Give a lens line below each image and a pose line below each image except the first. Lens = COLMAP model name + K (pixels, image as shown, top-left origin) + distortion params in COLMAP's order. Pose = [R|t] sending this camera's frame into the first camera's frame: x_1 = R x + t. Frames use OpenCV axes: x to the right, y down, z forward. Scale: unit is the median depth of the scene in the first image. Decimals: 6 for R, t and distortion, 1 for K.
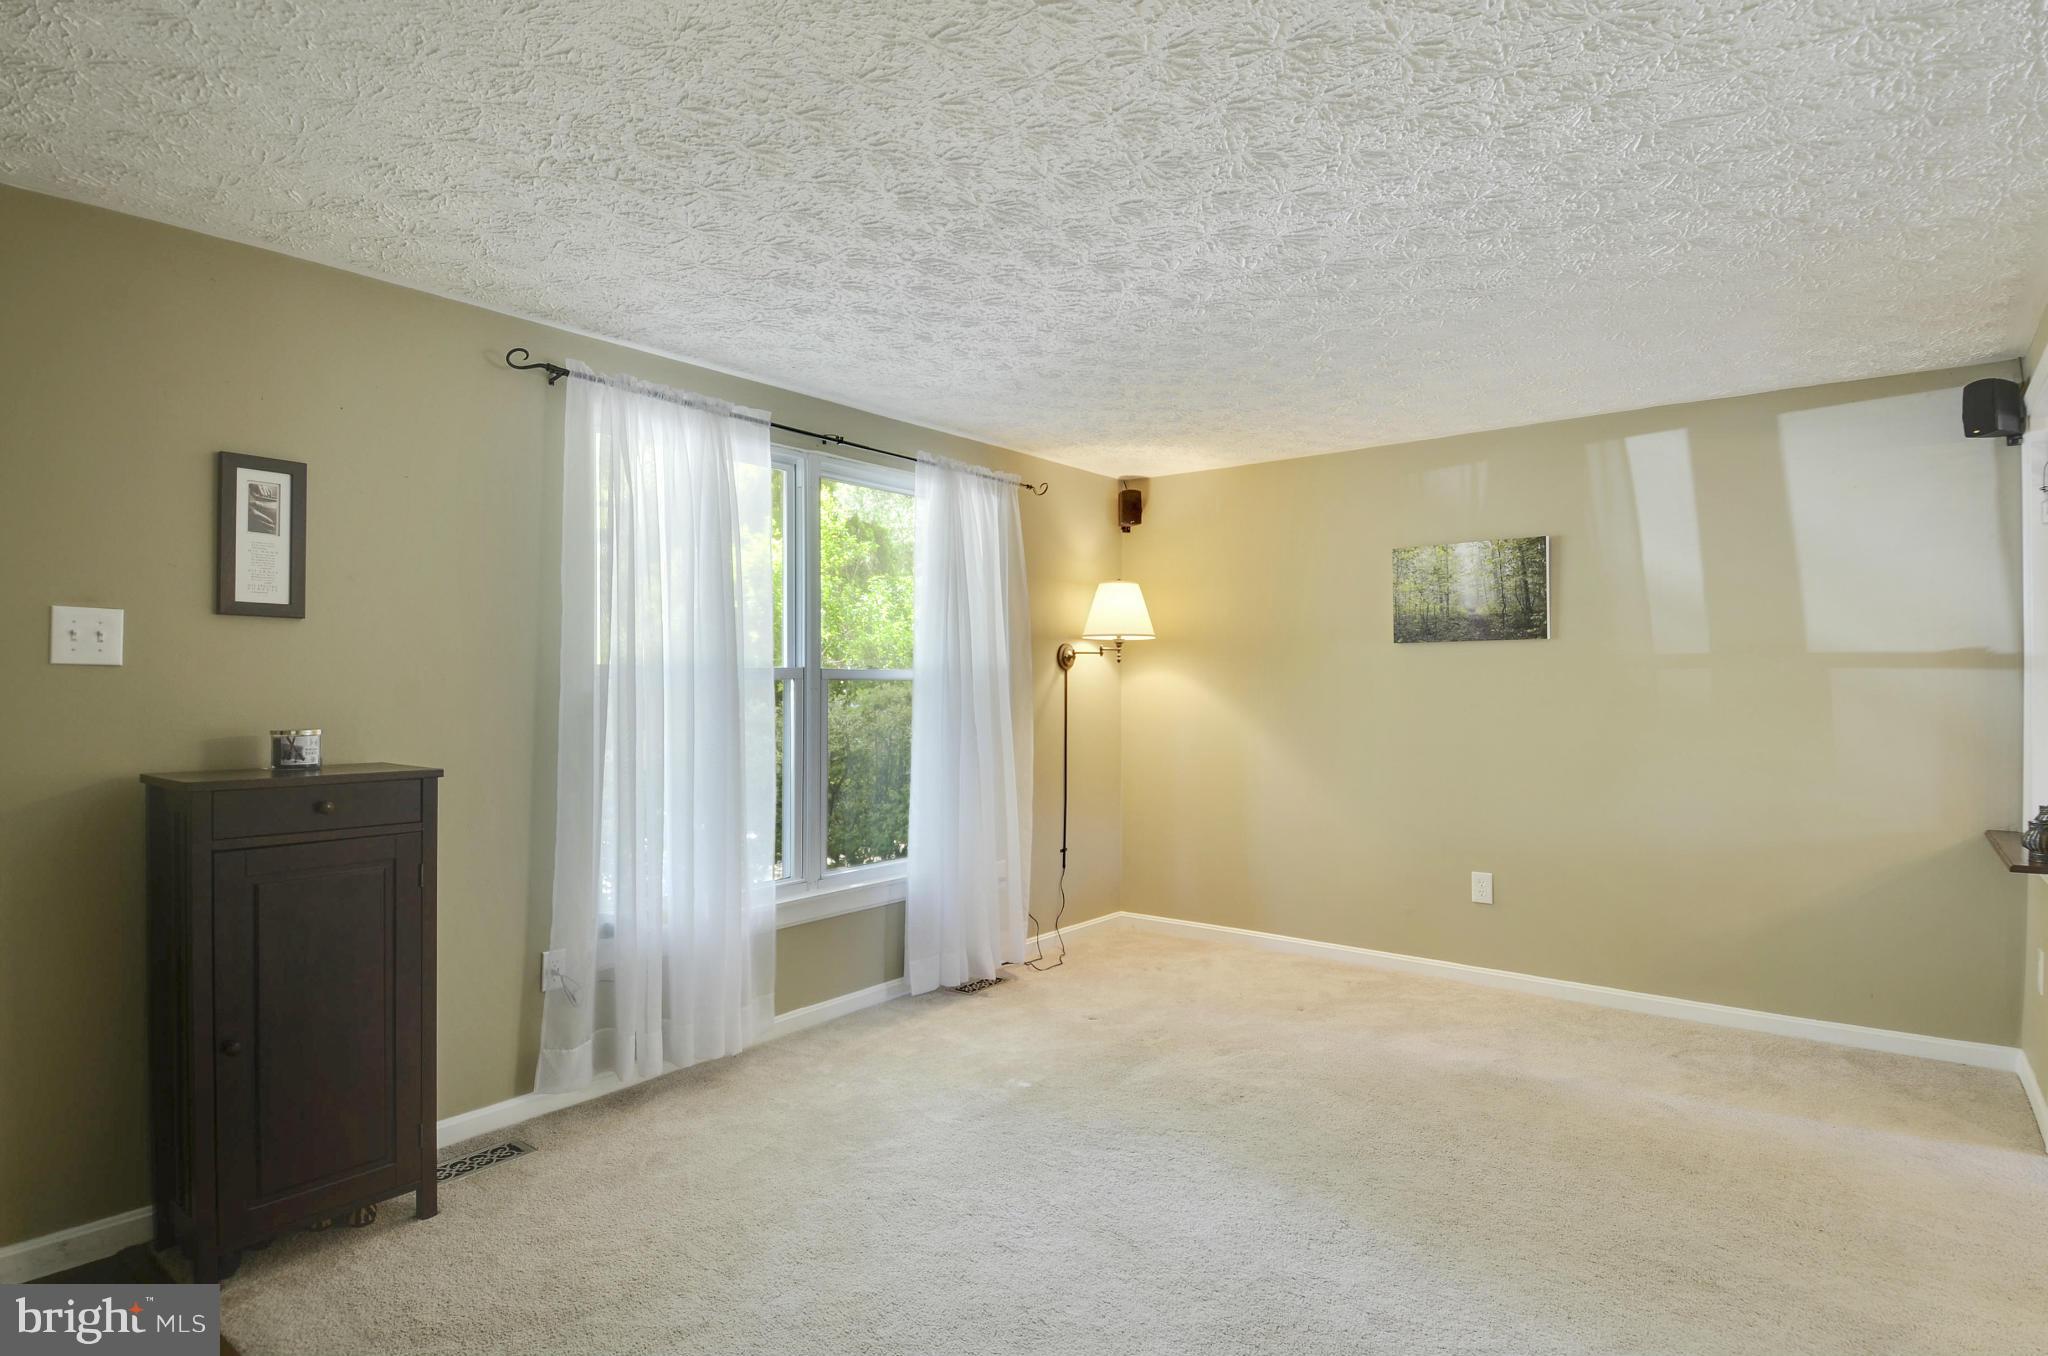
lens RADIAL K [[1082.7, 0, 1018.4], [0, 1082.7, 678.7], [0, 0, 1]] dist [0.013483, -0.014924]
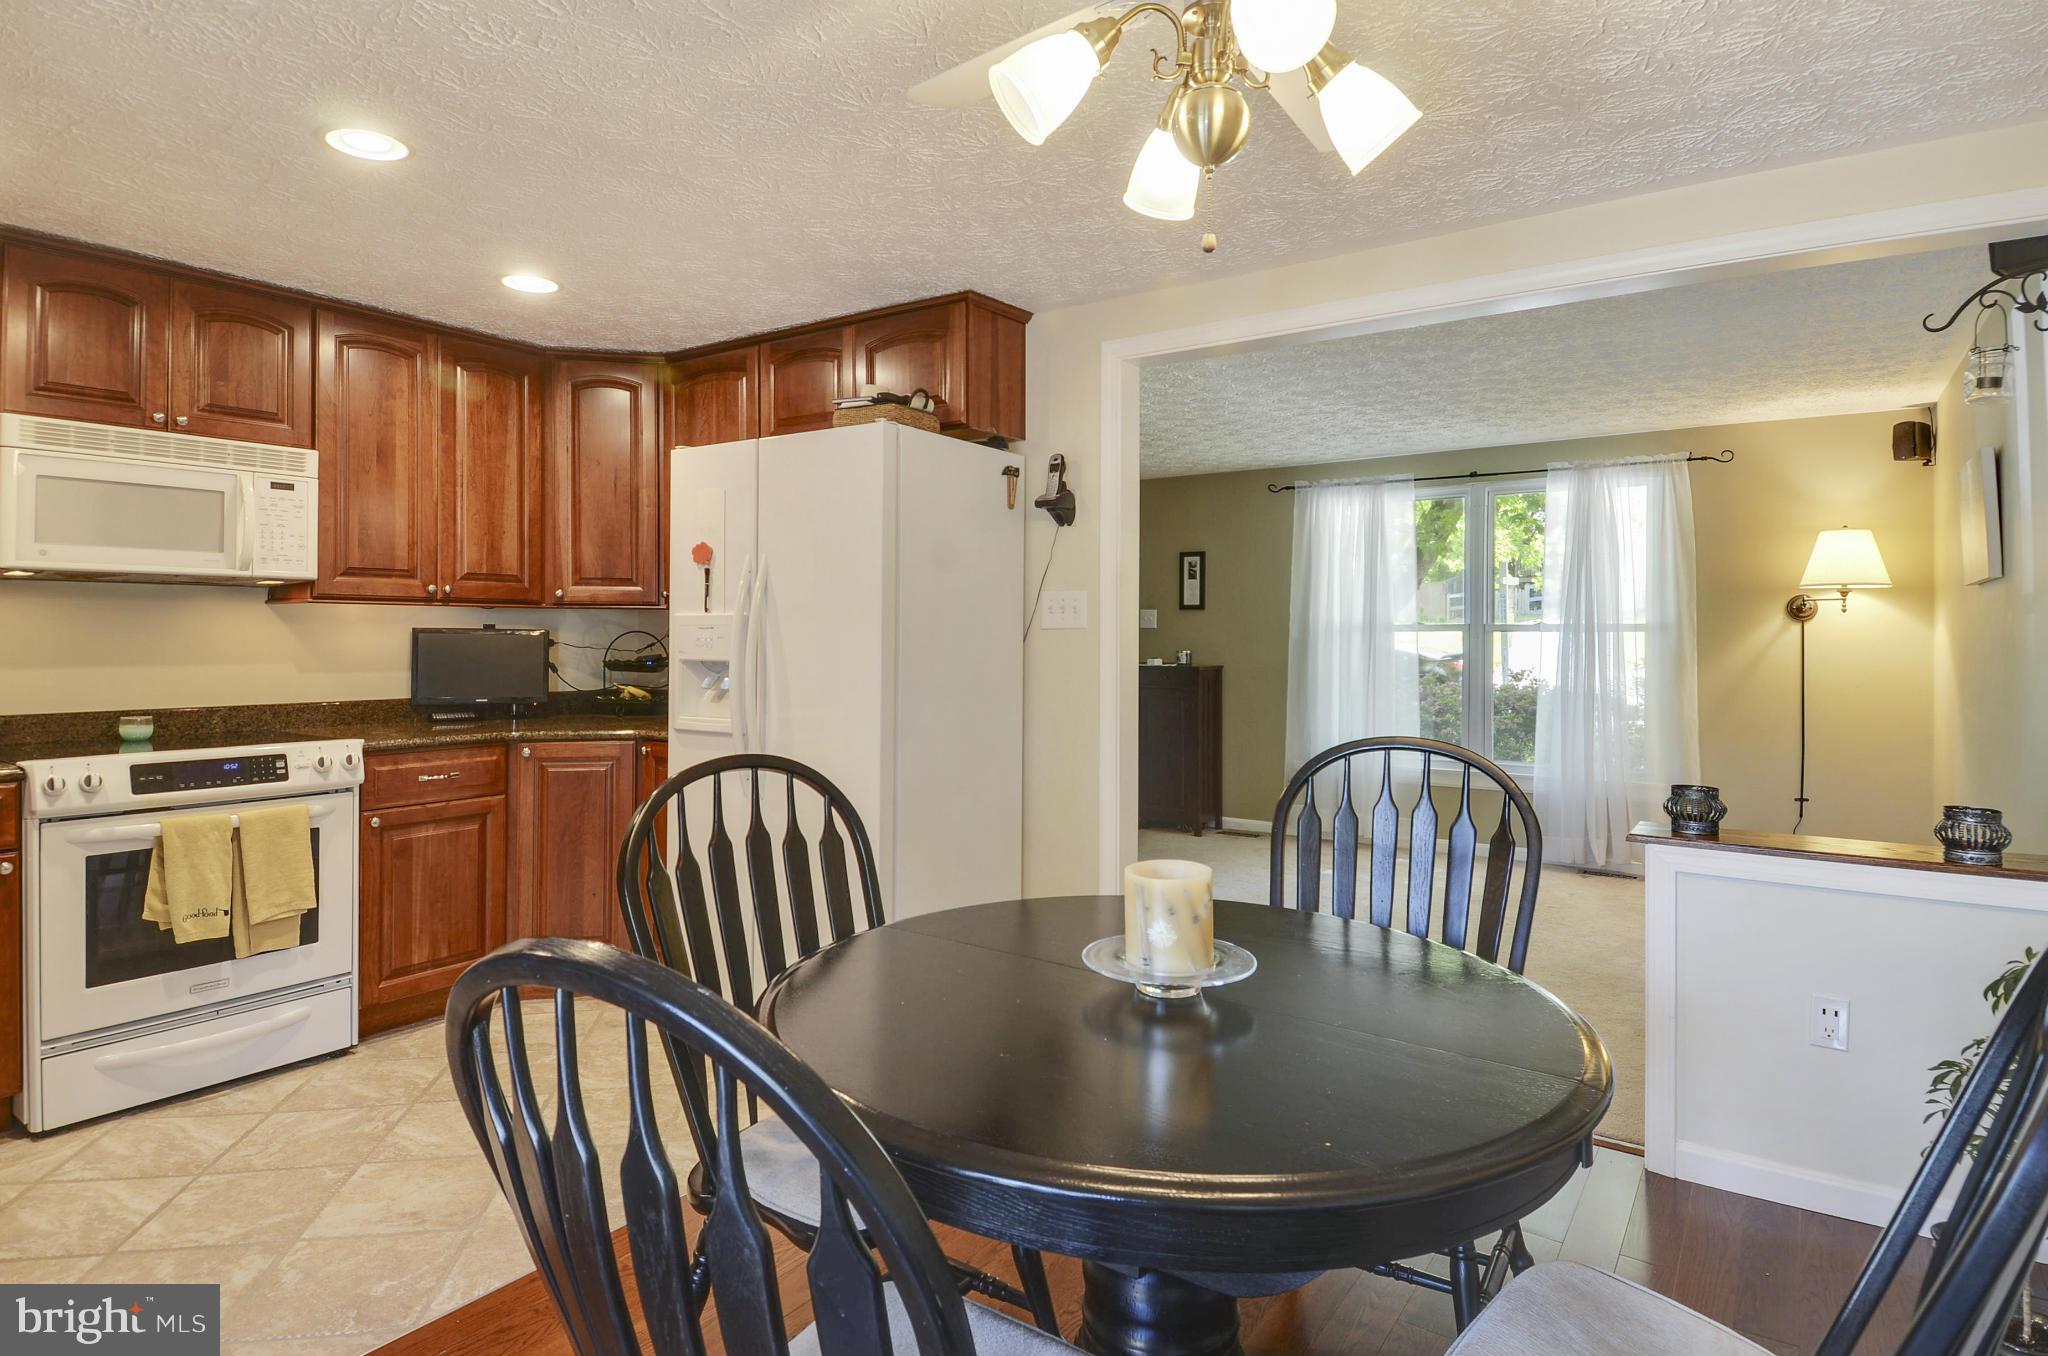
lens RADIAL K [[1082.7, 0, 1026.1], [0, 1082.7, 629.8], [0, 0, 1]] dist [0.013483, -0.014924]
pose [[0.060552, -0.004230, -0.998156, 1.234235], [0.005130, 0.999979, -0.003926, 0.000987], [0.998152, -0.004883, 0.060572, 0.258638]]
